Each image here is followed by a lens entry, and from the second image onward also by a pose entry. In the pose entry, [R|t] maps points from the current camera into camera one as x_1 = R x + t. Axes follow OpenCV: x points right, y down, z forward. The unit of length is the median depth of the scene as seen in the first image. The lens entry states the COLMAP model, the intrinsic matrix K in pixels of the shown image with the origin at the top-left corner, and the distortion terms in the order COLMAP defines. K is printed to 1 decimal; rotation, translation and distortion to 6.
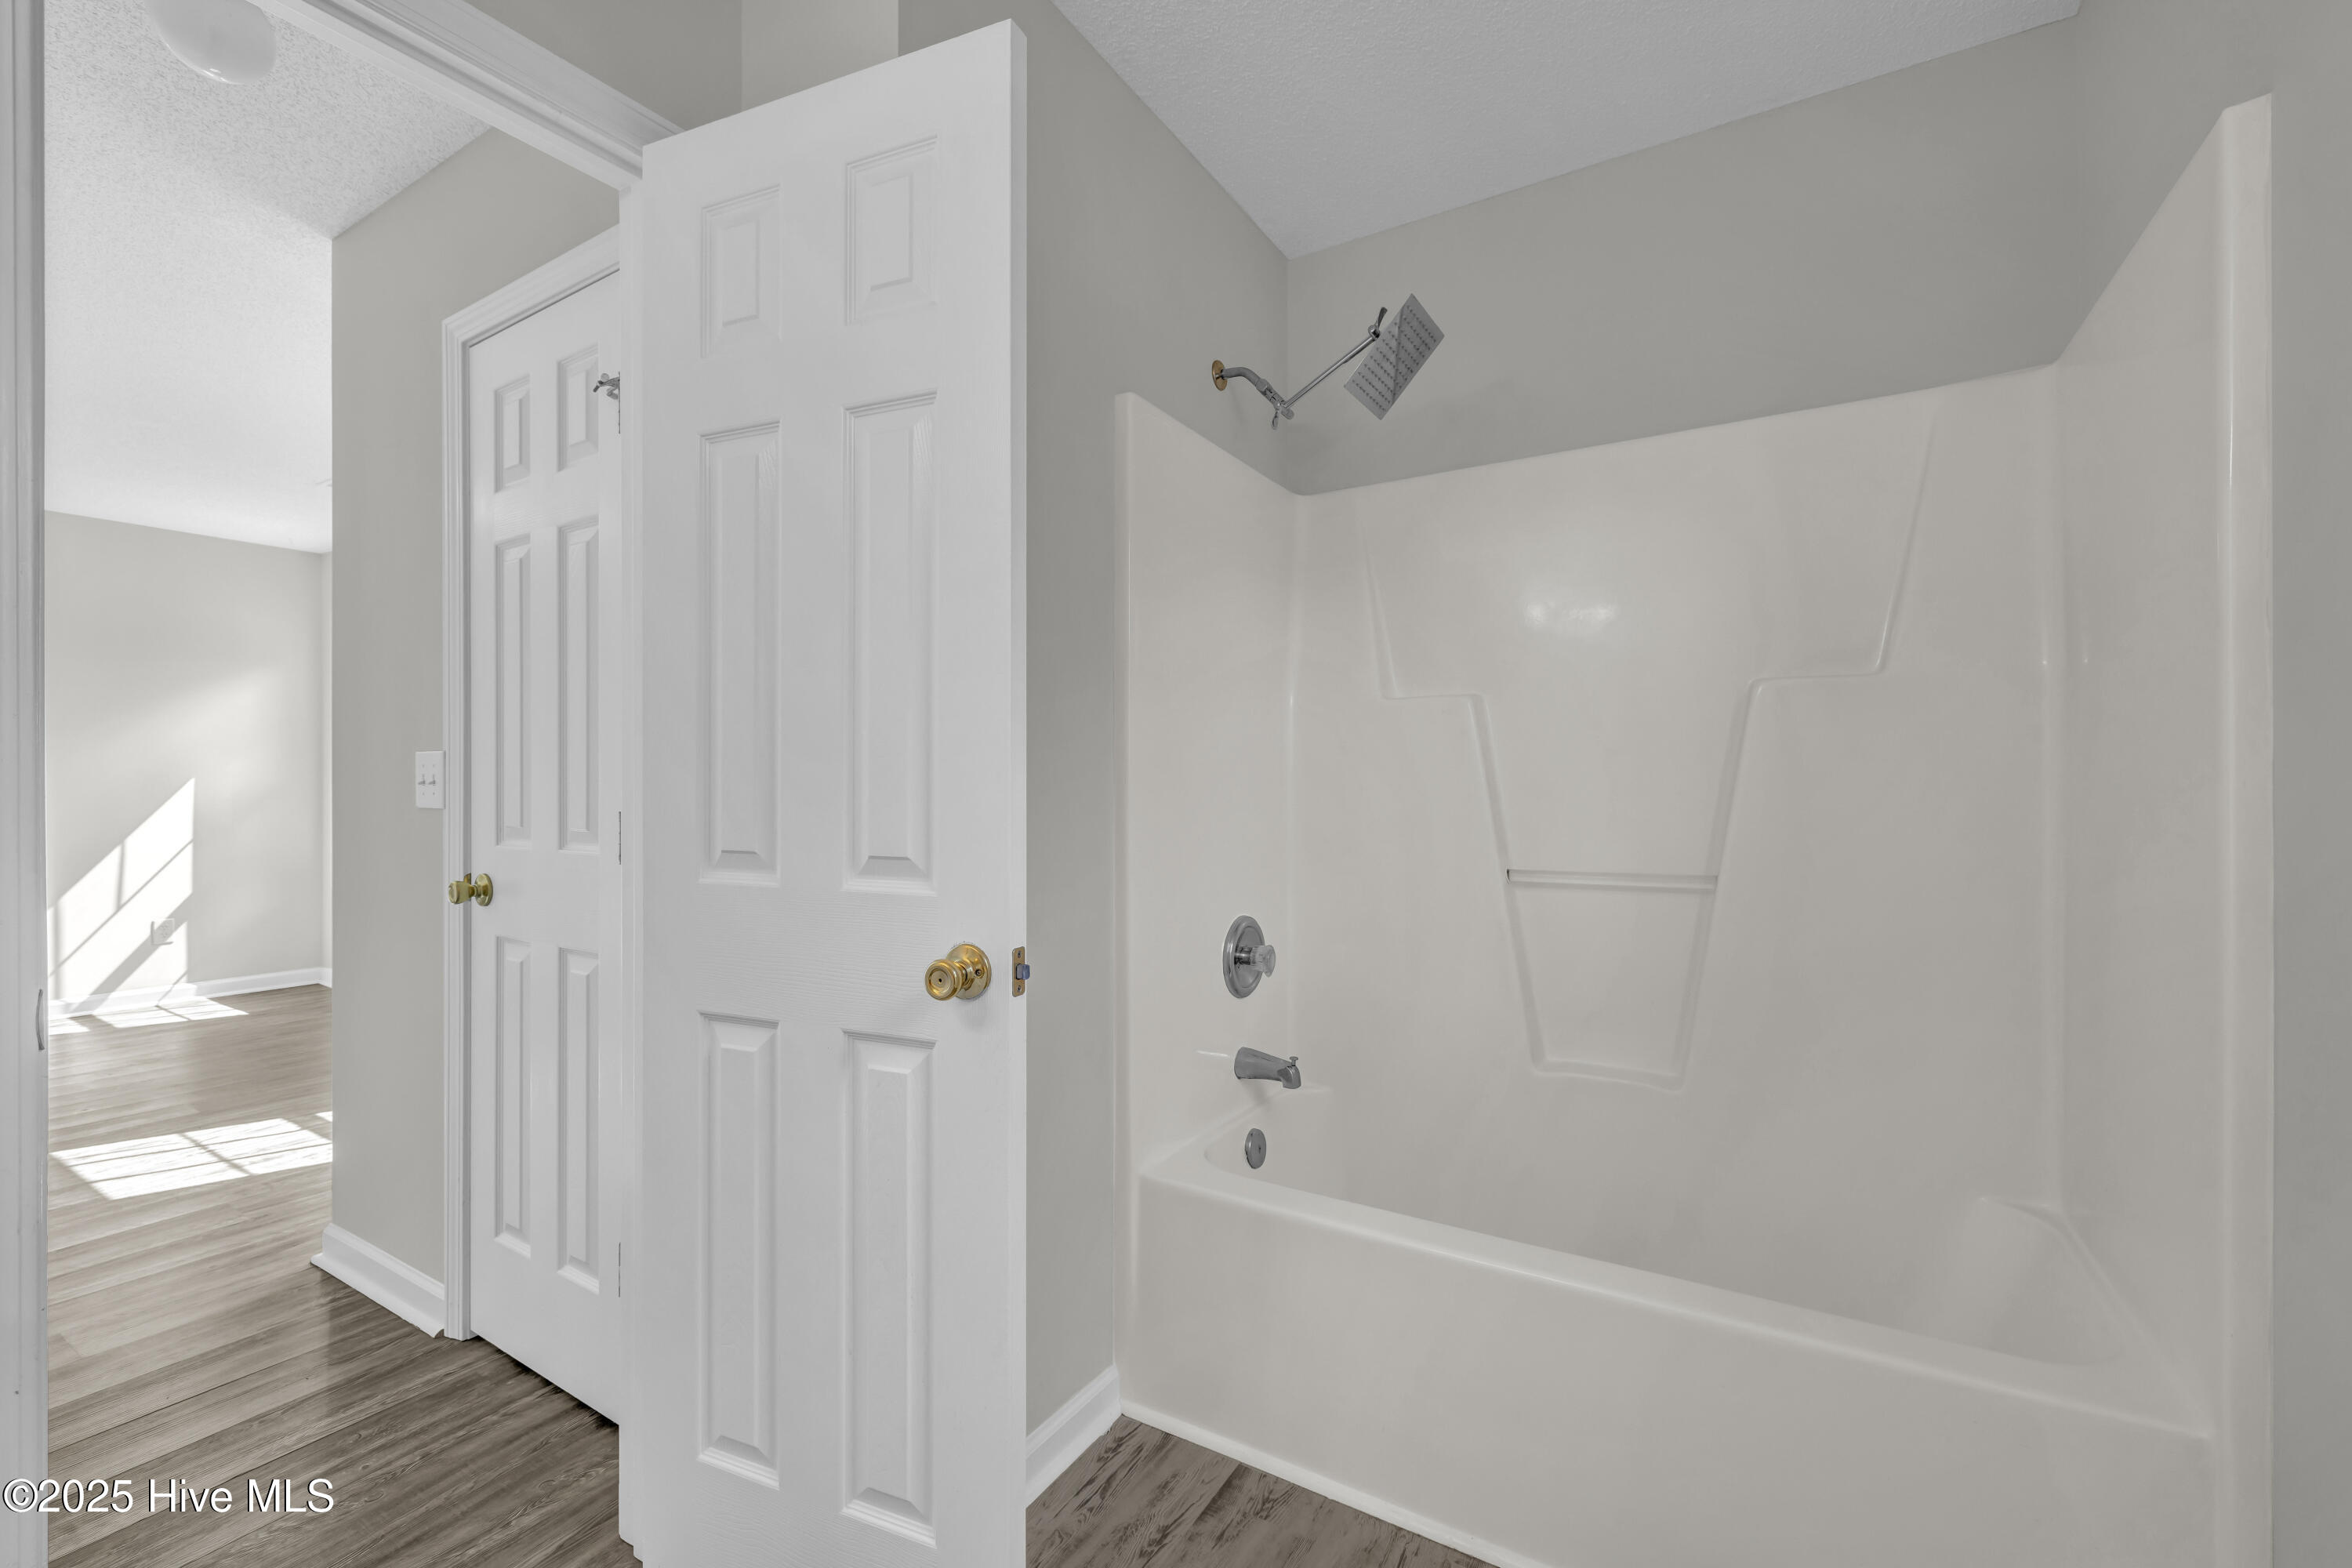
lens RADIAL K [[1004.3, 0, 1179.3], [0, 1004.3, 786.5], [0, 0, 1]] dist [-0.000636, -0.000145]
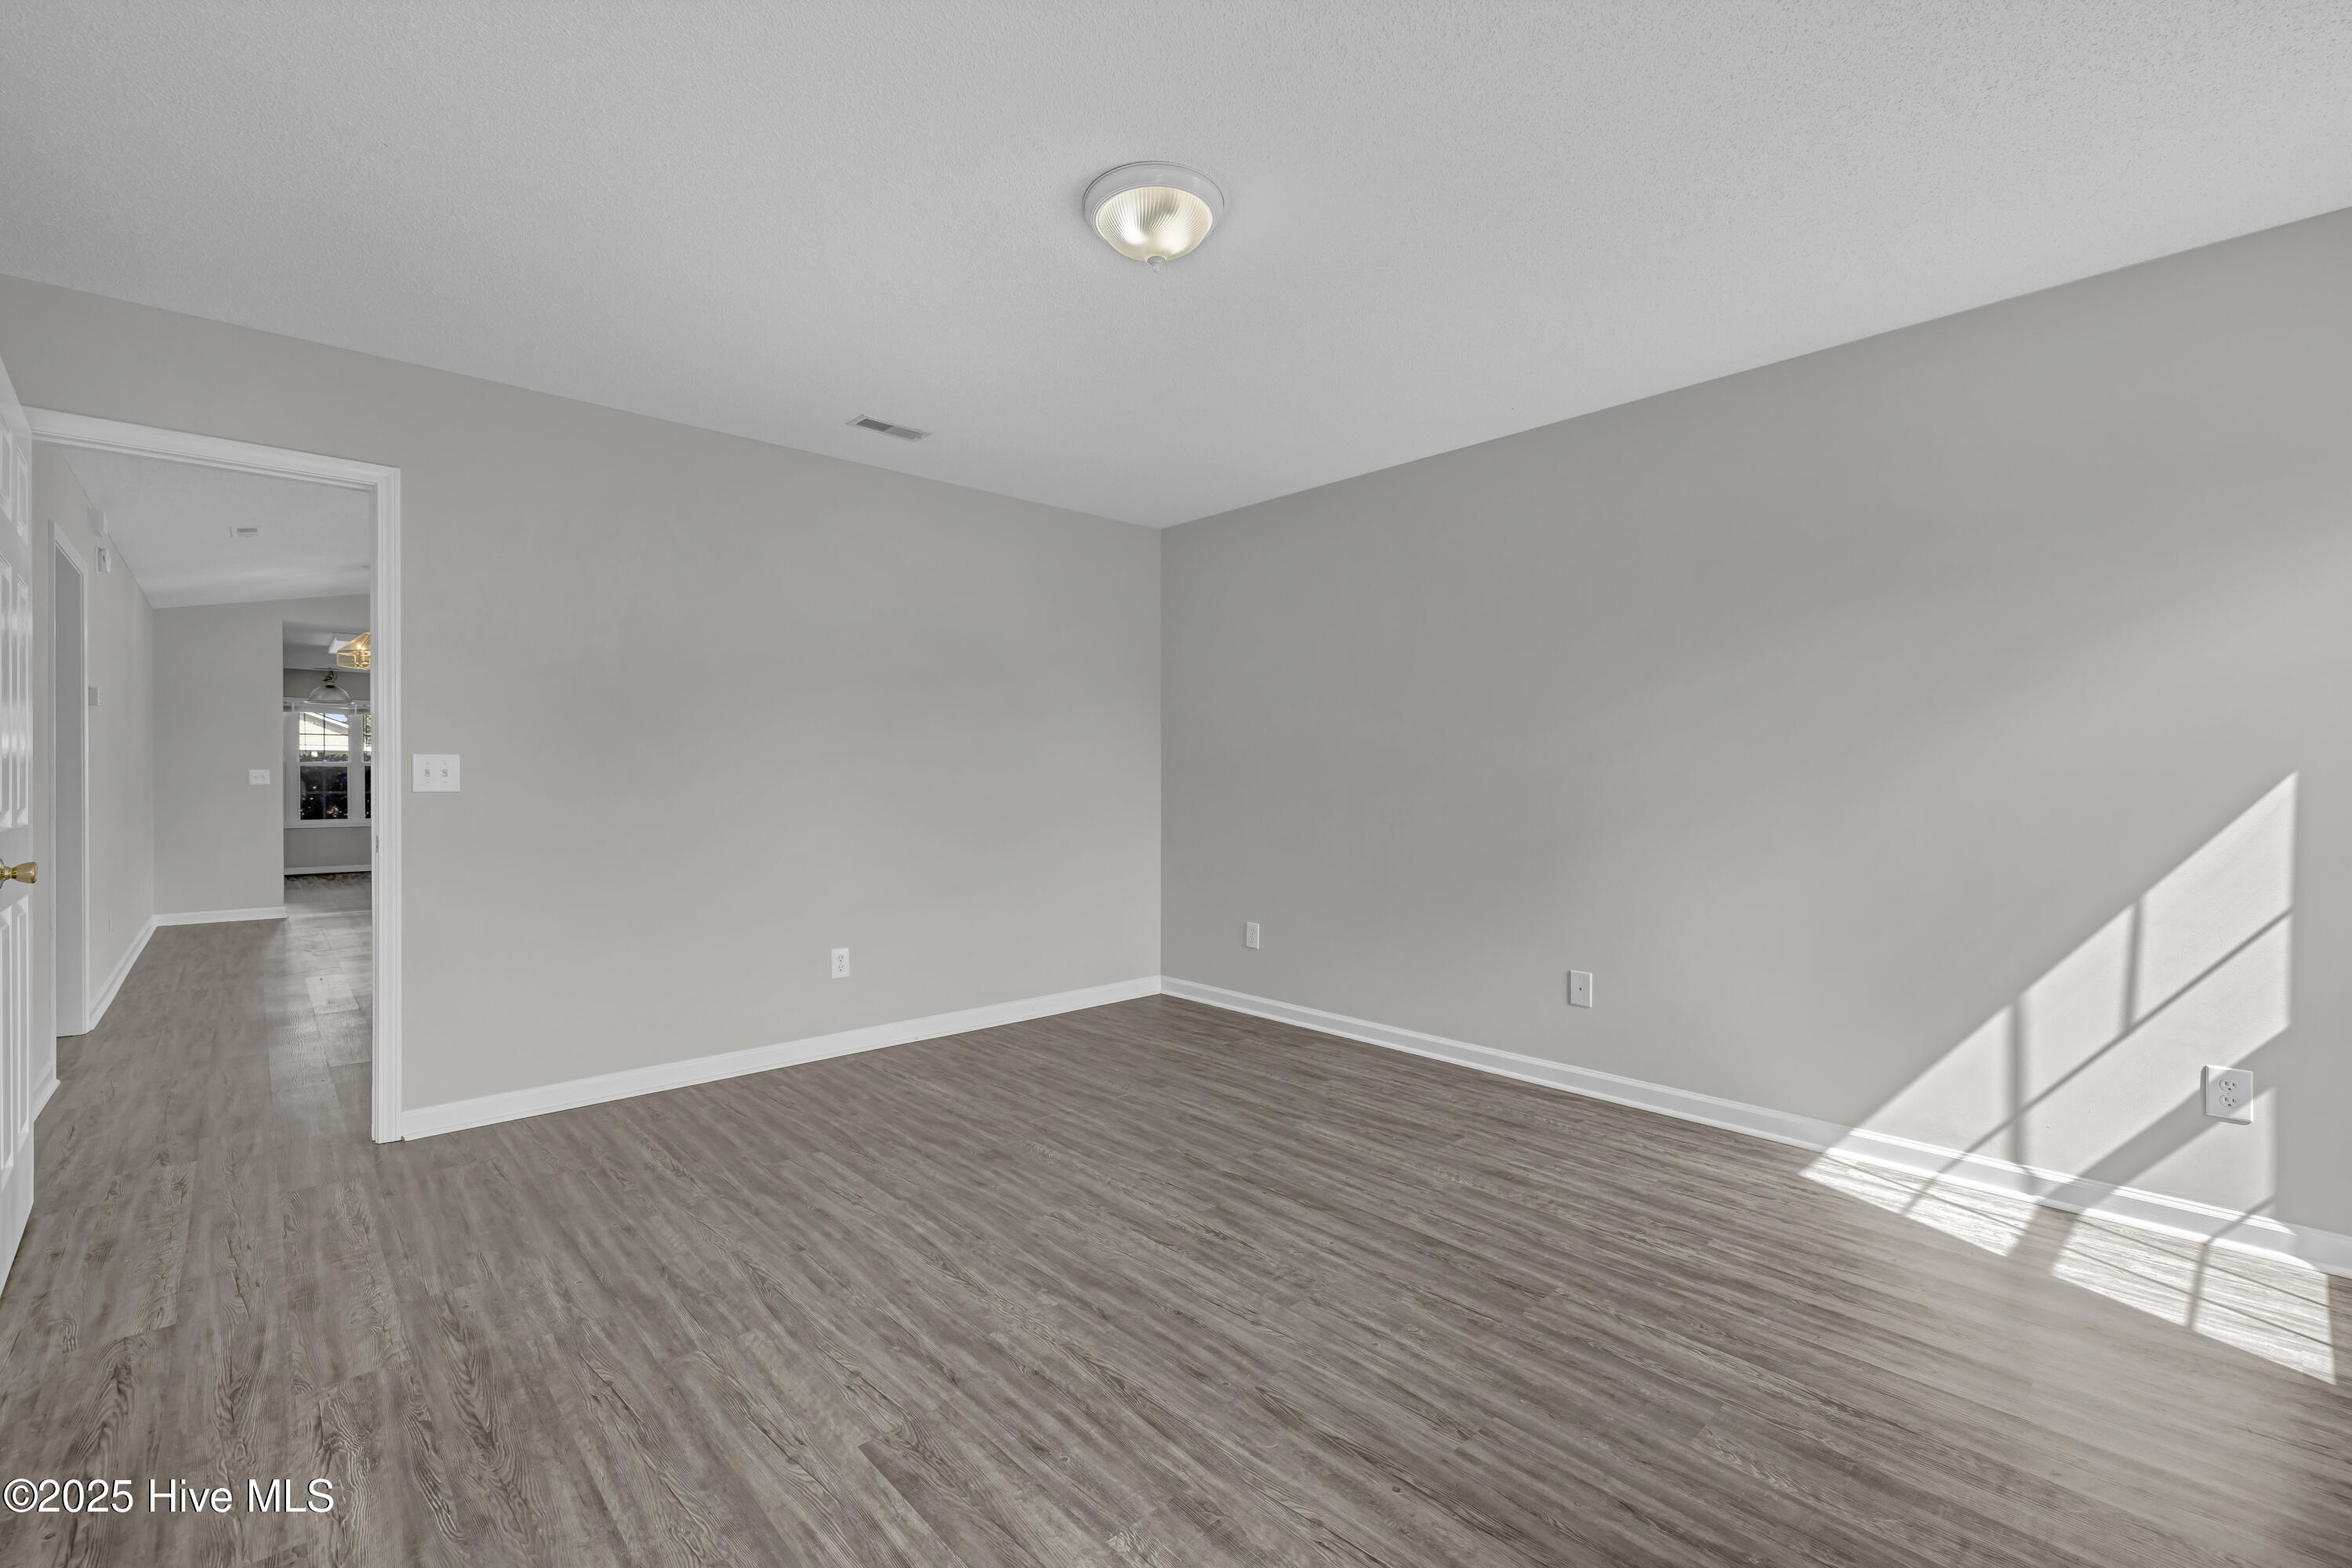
lens RADIAL K [[1004.3, 0, 1180.1], [0, 1004.3, 774.5], [0, 0, 1]] dist [-0.000636, -0.000145]
pose [[-0.268396, -0.005186, -0.963295, -0.424053], [-0.009284, 0.999953, -0.002797, -0.003576], [0.963264, 0.008193, -0.268432, 0.662017]]
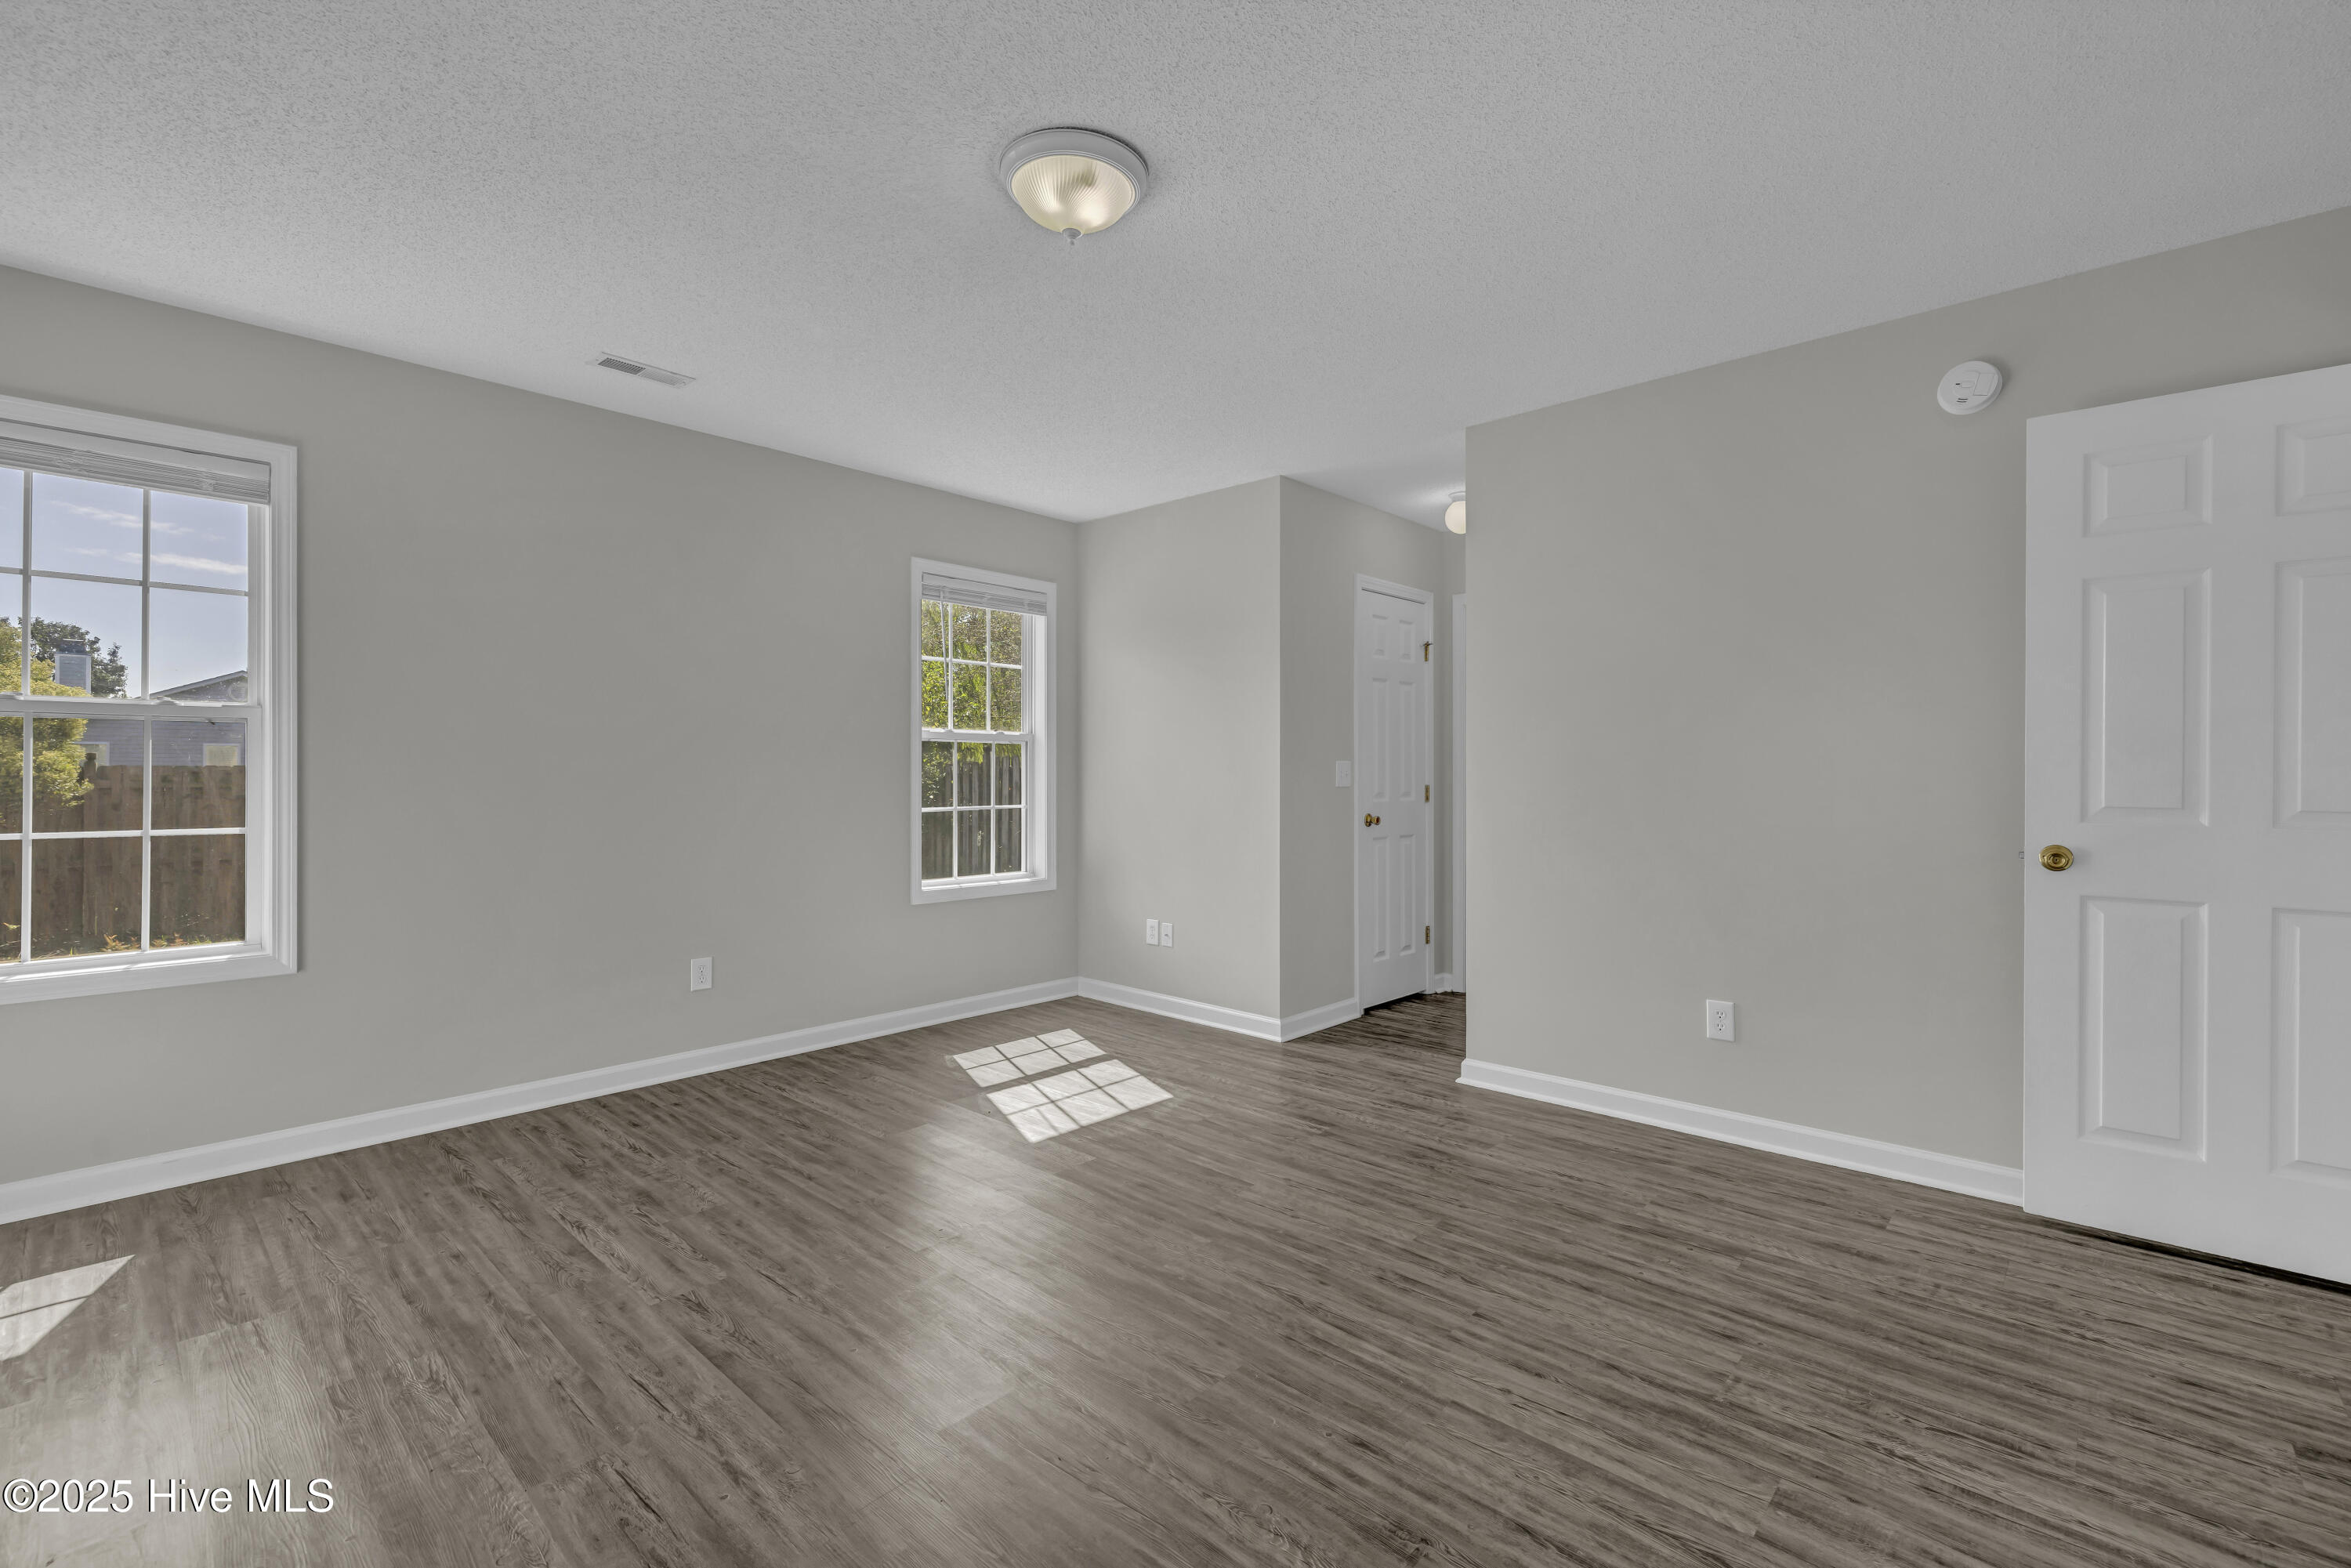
lens RADIAL K [[1003.8, 0, 1167.2], [0, 1003.8, 778.2], [0, 0, 1]] dist [-0.000636, -0.000145]
pose [[0.202065, -0.003794, 0.979365, -1.272278], [0.007340, 0.999970, 0.002360, -0.002770], [-0.979345, 0.006712, 0.202087, 0.402658]]
